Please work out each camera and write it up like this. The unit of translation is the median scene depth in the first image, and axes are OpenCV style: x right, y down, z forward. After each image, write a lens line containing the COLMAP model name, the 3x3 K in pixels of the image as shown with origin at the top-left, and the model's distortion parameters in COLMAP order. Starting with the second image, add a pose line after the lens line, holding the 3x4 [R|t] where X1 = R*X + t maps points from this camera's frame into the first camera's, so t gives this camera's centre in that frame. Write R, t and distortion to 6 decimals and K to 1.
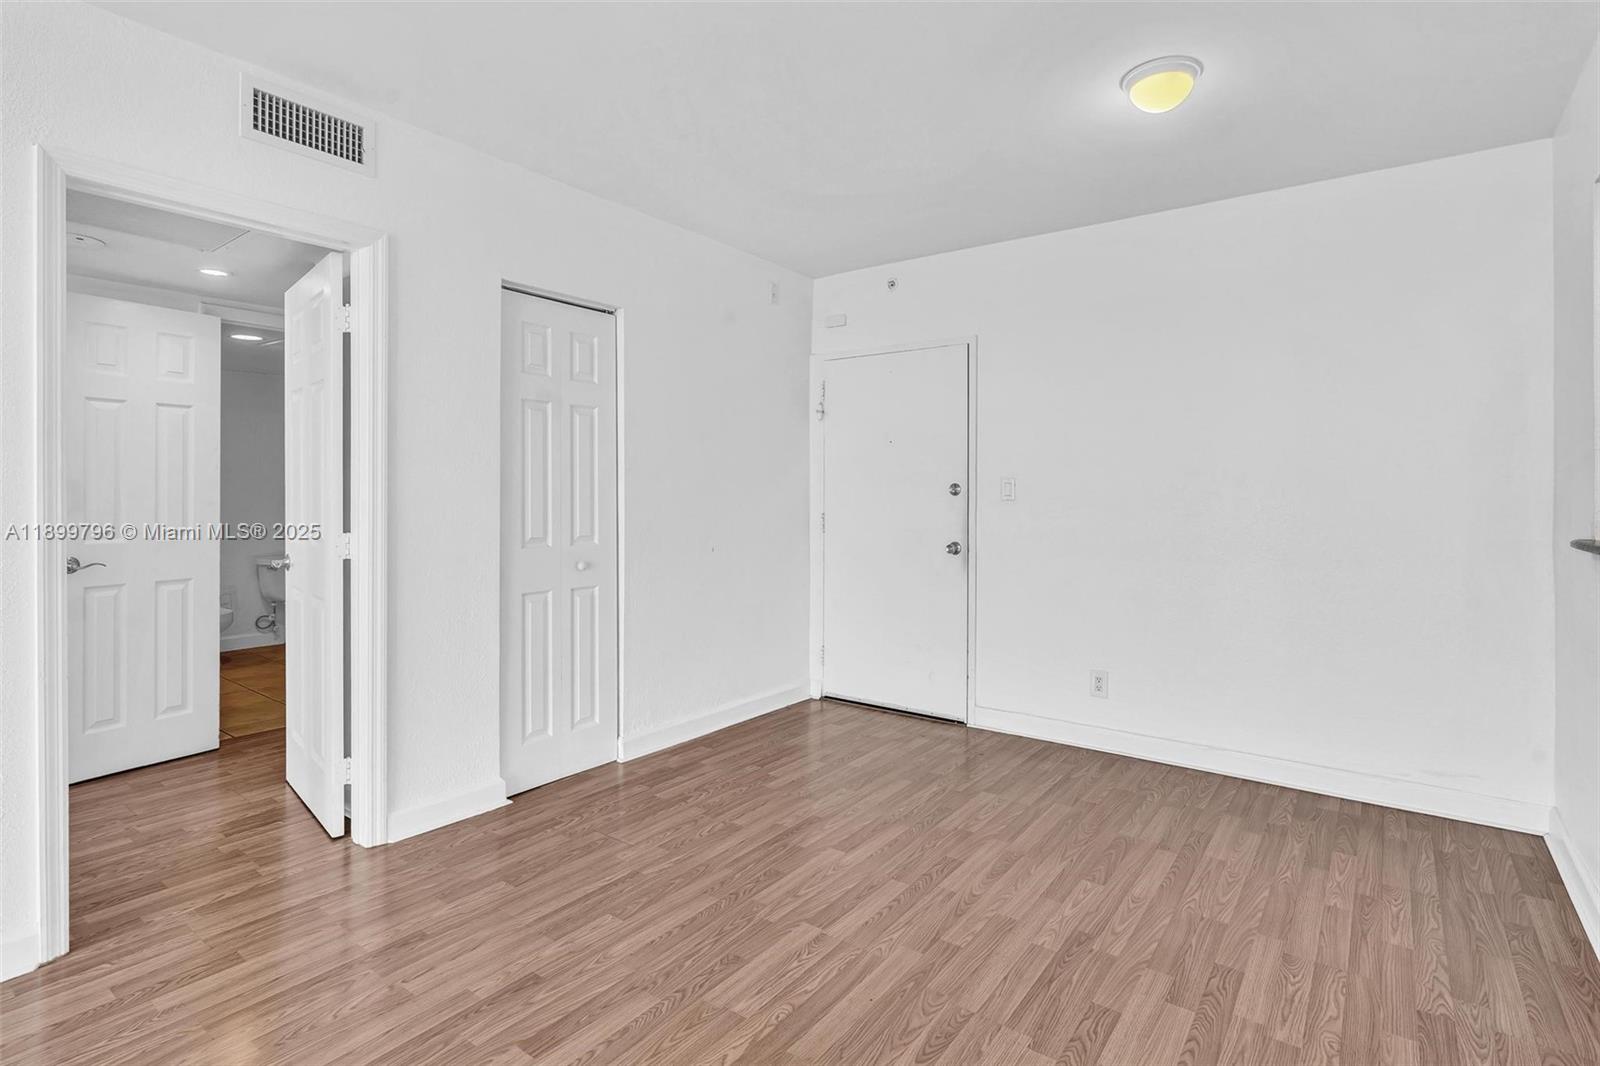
lens RADIAL K [[791.7, 0, 780.0], [0, 791.7, 489.7], [0, 0, 1]] dist [-0.000190, 0.000361]
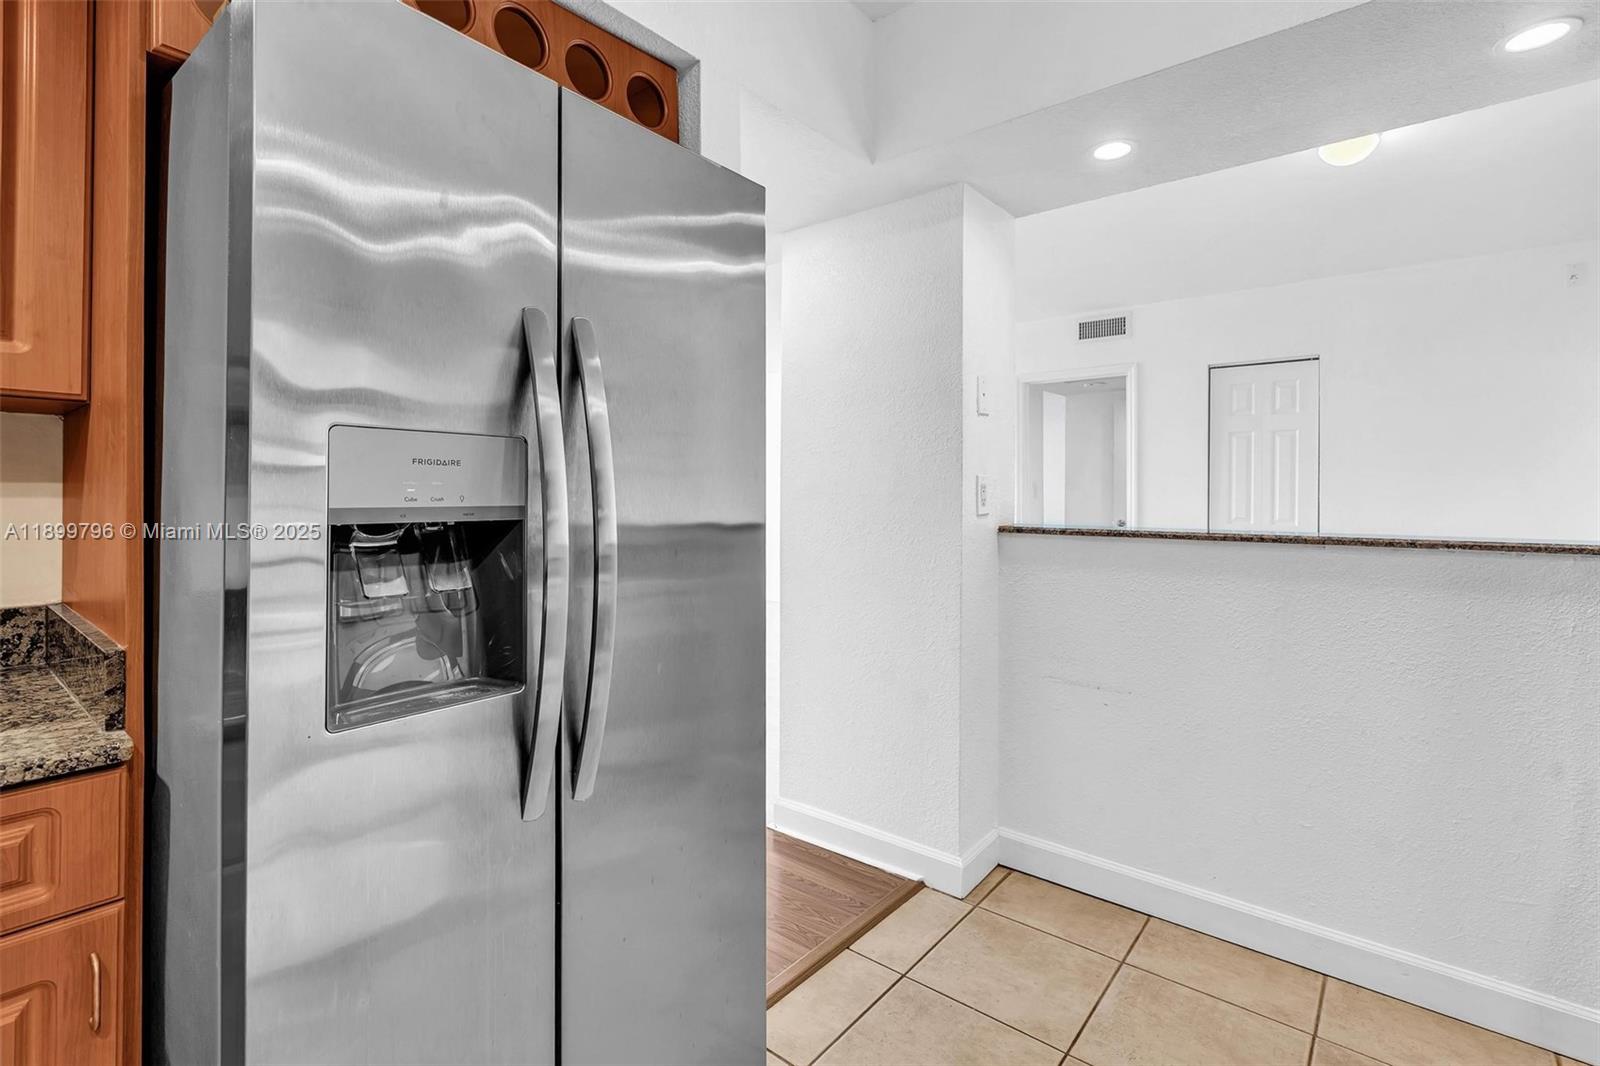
lens RADIAL K [[751.9, 0, 798.7], [0, 751.9, 498.7], [0, 0, 1]] dist [0.000065, 0.000231]
pose [[-0.032758, 0.004051, -0.999455, 1.283331], [-0.003243, 0.999986, 0.004160, 0.019792], [0.999458, 0.003377, -0.032744, 0.164918]]
